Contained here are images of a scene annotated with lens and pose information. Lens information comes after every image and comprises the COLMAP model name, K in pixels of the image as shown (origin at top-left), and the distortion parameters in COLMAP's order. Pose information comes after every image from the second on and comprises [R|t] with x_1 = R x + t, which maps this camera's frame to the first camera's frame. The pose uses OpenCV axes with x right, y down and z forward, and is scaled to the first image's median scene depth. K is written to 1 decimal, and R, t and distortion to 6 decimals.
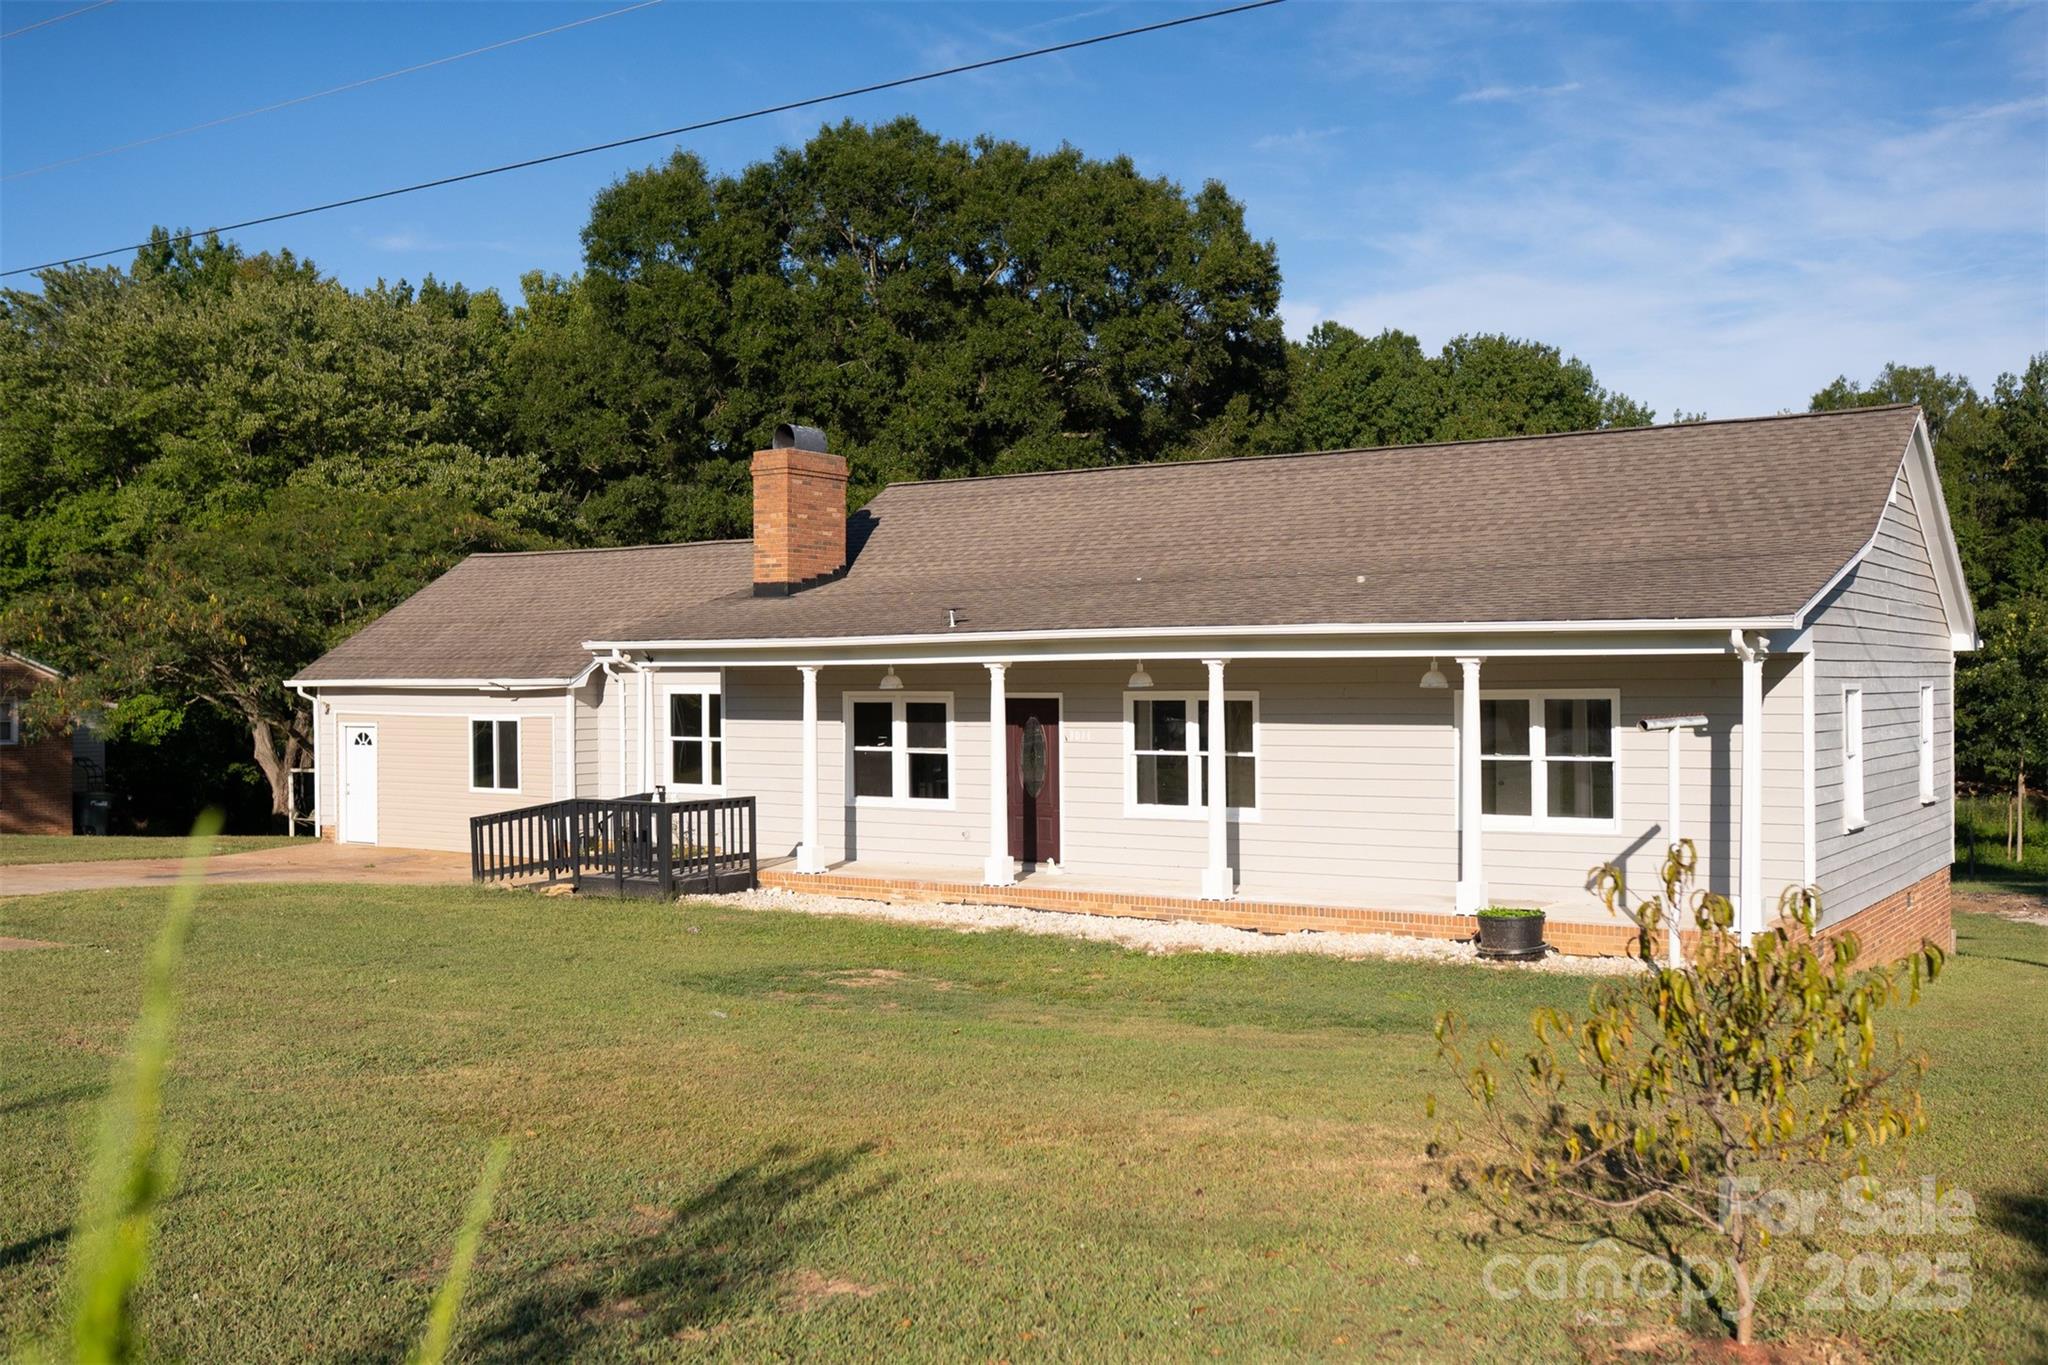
lens RADIAL K [[1904.0, 0, 1027.5], [0, 1904.0, 683.2], [0, 0, 1]] dist [-0.019887, 0.000000]
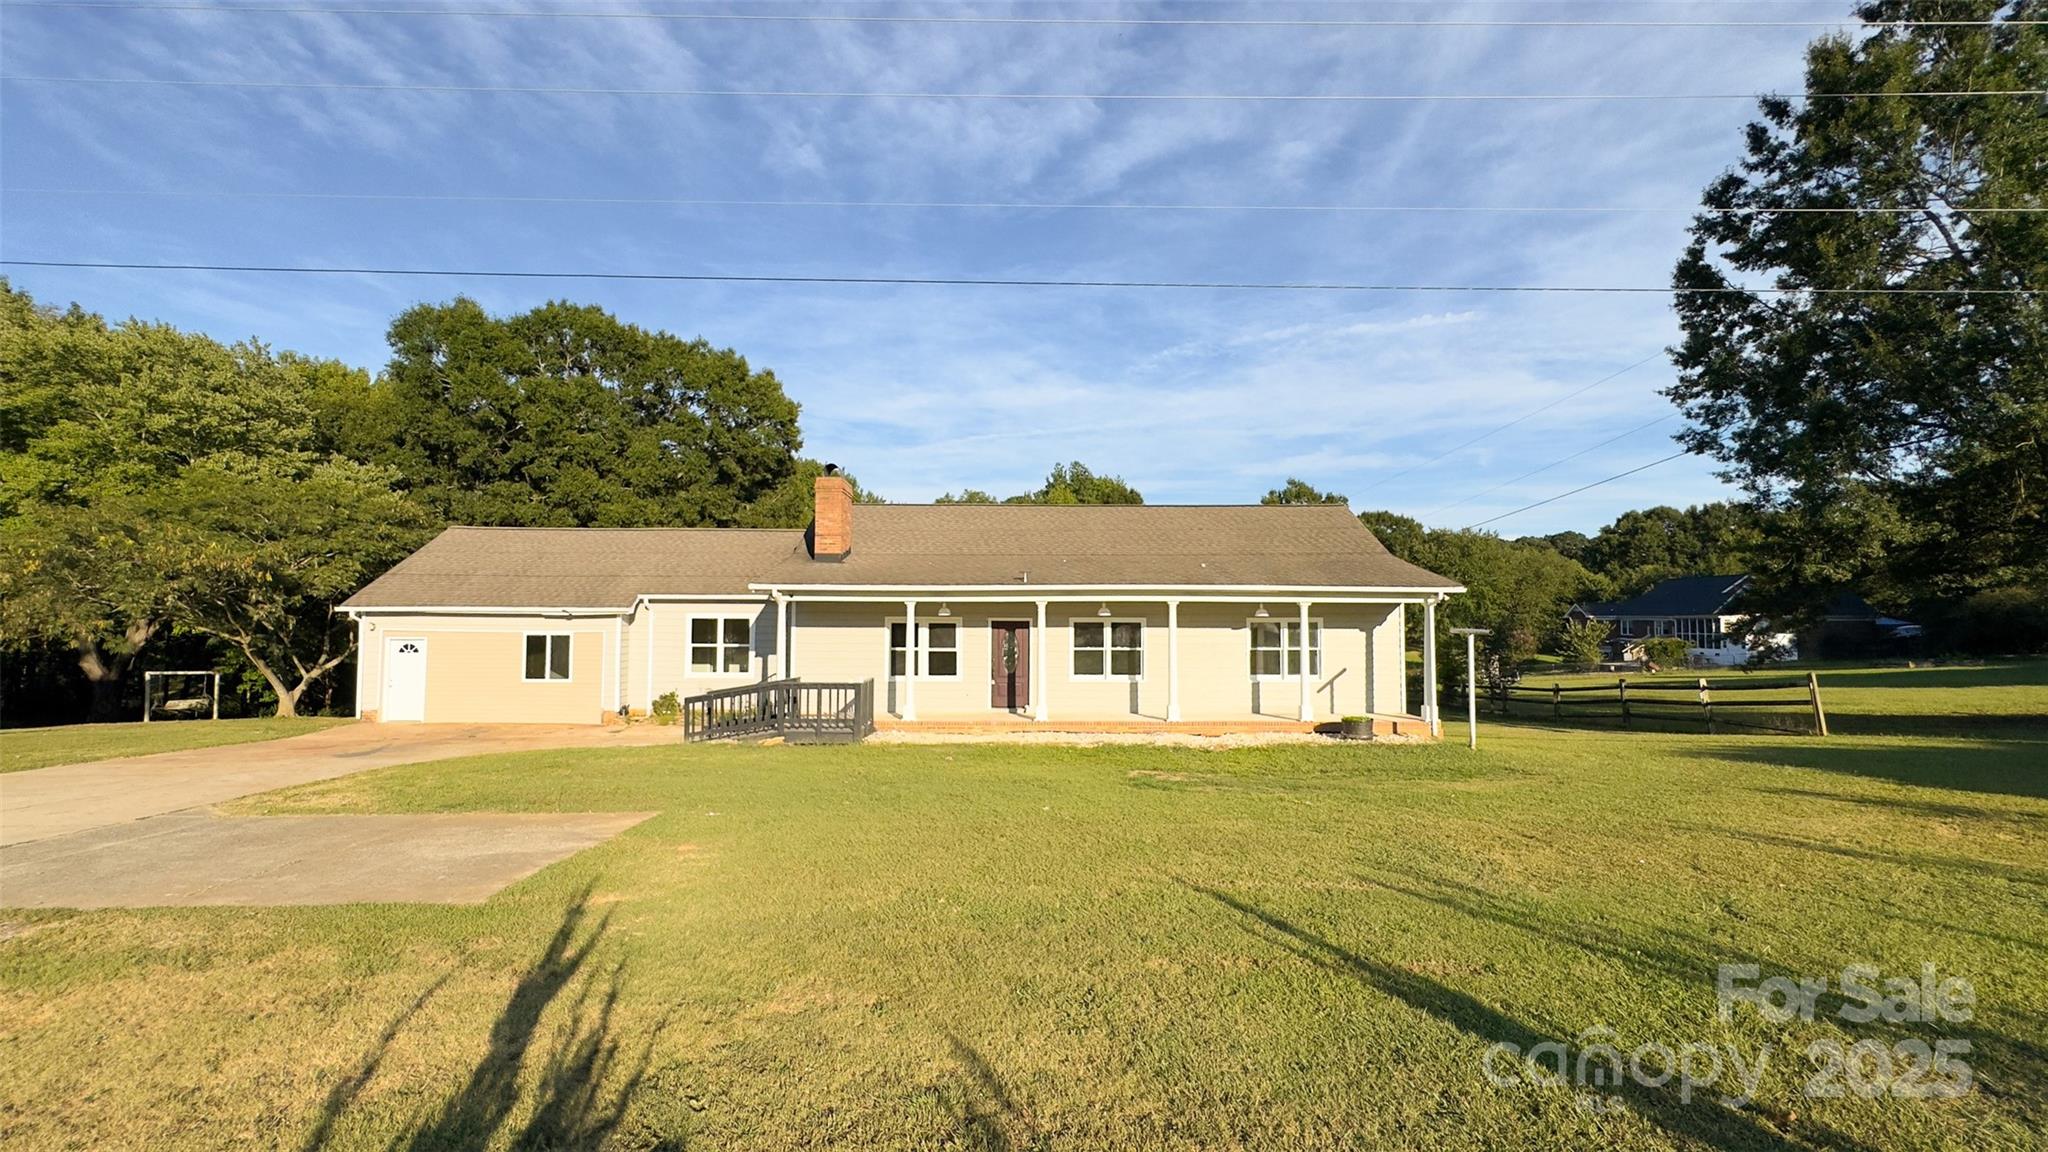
lens RADIAL K [[832.6, 0, 1024.0], [0, 832.6, 573.8], [0, 0, 1]] dist [0.003545, 0.000022]
pose [[0.830882, 0.033401, 0.555446, -0.359843], [-0.005928, 0.998672, -0.051185, 0.002865], [-0.556418, 0.039236, 0.829976, 0.239512]]
